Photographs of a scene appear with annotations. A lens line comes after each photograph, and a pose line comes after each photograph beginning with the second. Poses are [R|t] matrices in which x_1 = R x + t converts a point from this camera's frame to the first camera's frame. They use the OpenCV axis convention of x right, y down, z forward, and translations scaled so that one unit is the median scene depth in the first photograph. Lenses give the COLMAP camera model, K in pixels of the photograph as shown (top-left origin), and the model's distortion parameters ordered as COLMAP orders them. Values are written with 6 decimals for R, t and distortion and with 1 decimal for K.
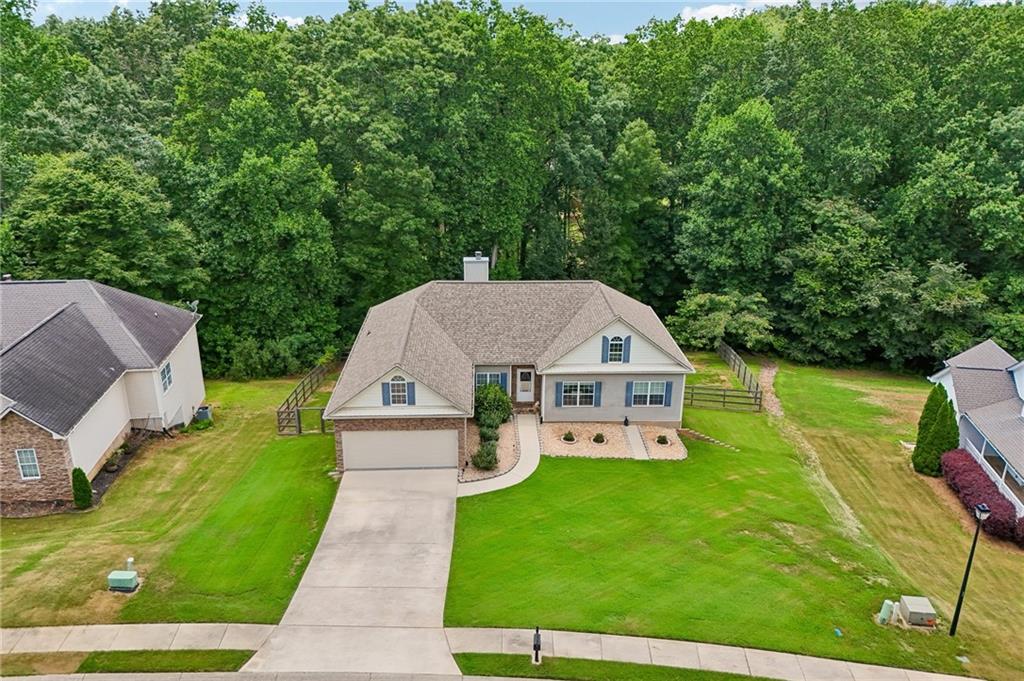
lens RADIAL K [[751.1, 0, 512.0], [0, 751.1, 340.5], [0, 0, 1]] dist [0.080731, -0.055661]
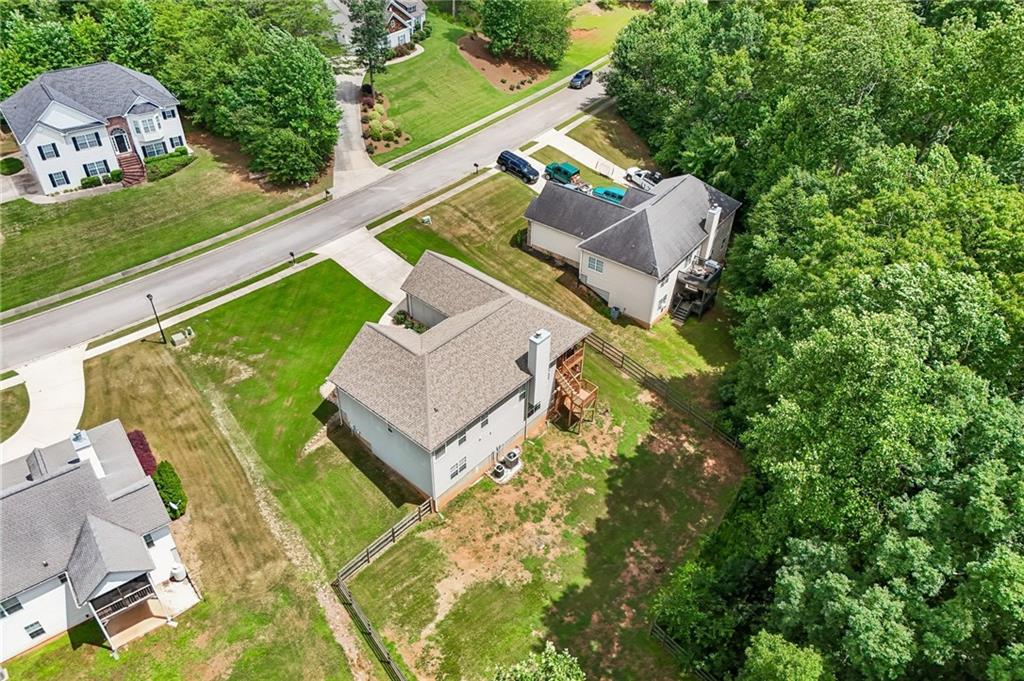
lens RADIAL K [[750.2, 0, 523.1], [0, 750.2, 342.7], [0, 0, 1]] dist [0.063445, -0.075525]
pose [[-0.686835, 0.433885, -0.583097, 0.731283], [-0.280420, 0.581954, 0.763344, -1.104969], [0.670539, 0.687804, -0.278036, 1.487799]]
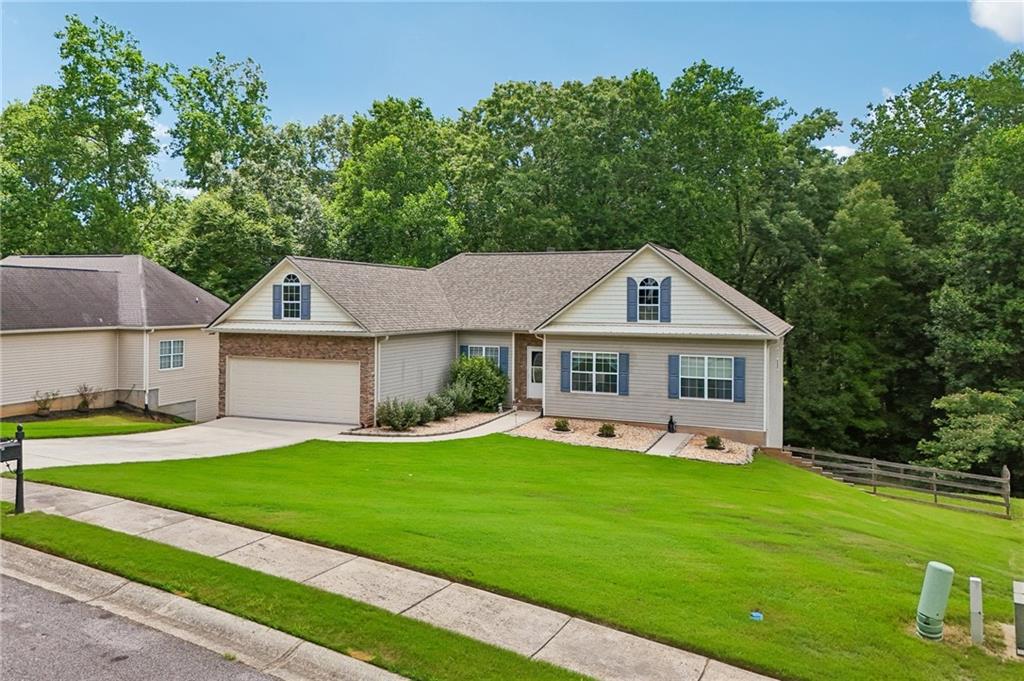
lens RADIAL K [[771.3, 0, 508.0], [0, 771.3, 309.2], [0, 0, 1]] dist [0.051034, -0.004389]
pose [[0.908969, 0.002210, -0.416859, 0.281938], [-0.145331, 0.938928, -0.311919, 0.225522], [0.390711, 0.344107, 0.853777, 0.360682]]
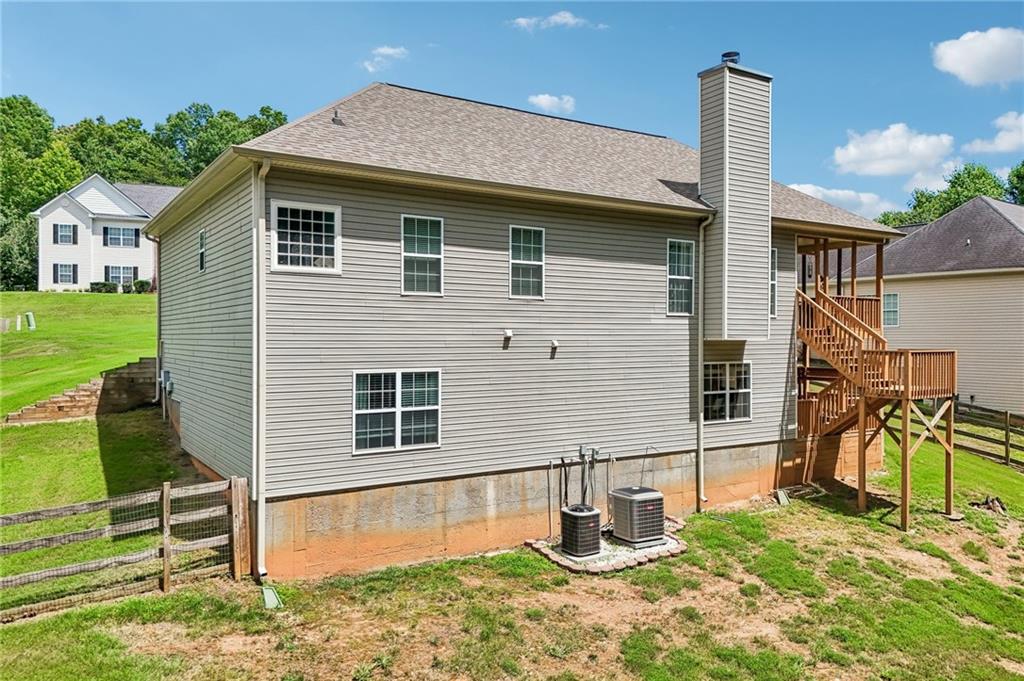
lens RADIAL K [[757.3, 0, 512.0], [0, 757.3, 340.5], [0, 0, 1]] dist [0.066227, -0.056987]
pose [[-0.866249, -0.009269, -0.499527, 0.265094], [-0.182227, 0.936812, 0.298623, -0.087403], [0.465195, 0.349709, -0.813202, 1.476572]]
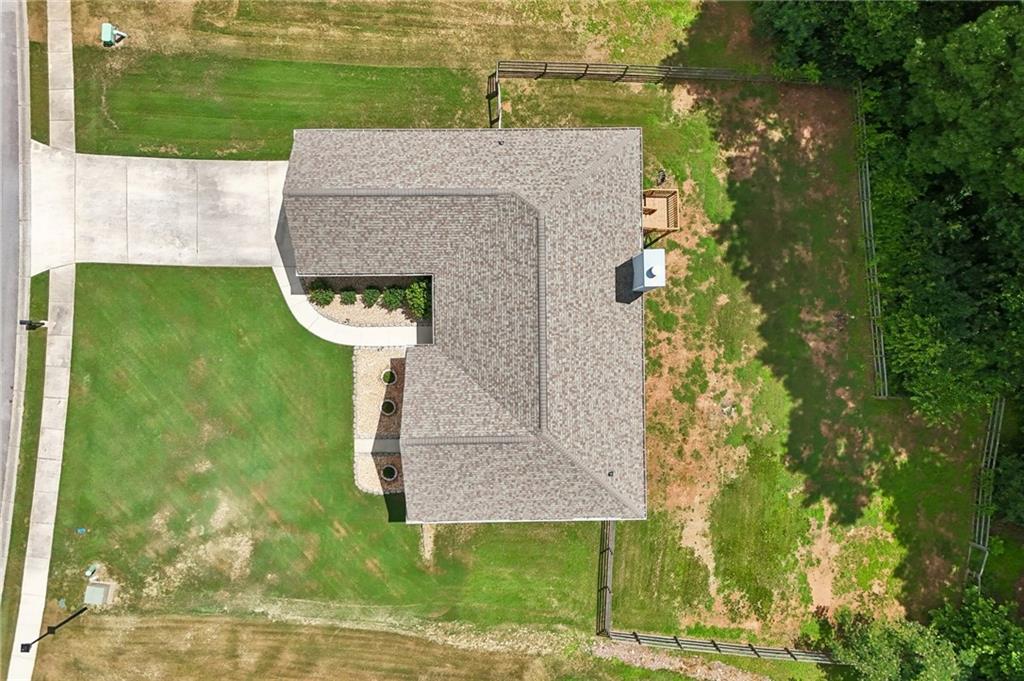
lens RADIAL K [[757.3, 0, 512.0], [0, 757.3, 340.5], [0, 0, 1]] dist [0.066227, -0.056987]
pose [[-0.029007, 0.999502, -0.012453, 0.031928], [-0.370179, 0.000831, 0.928960, -0.781302], [0.928507, 0.031556, 0.369970, 0.721122]]
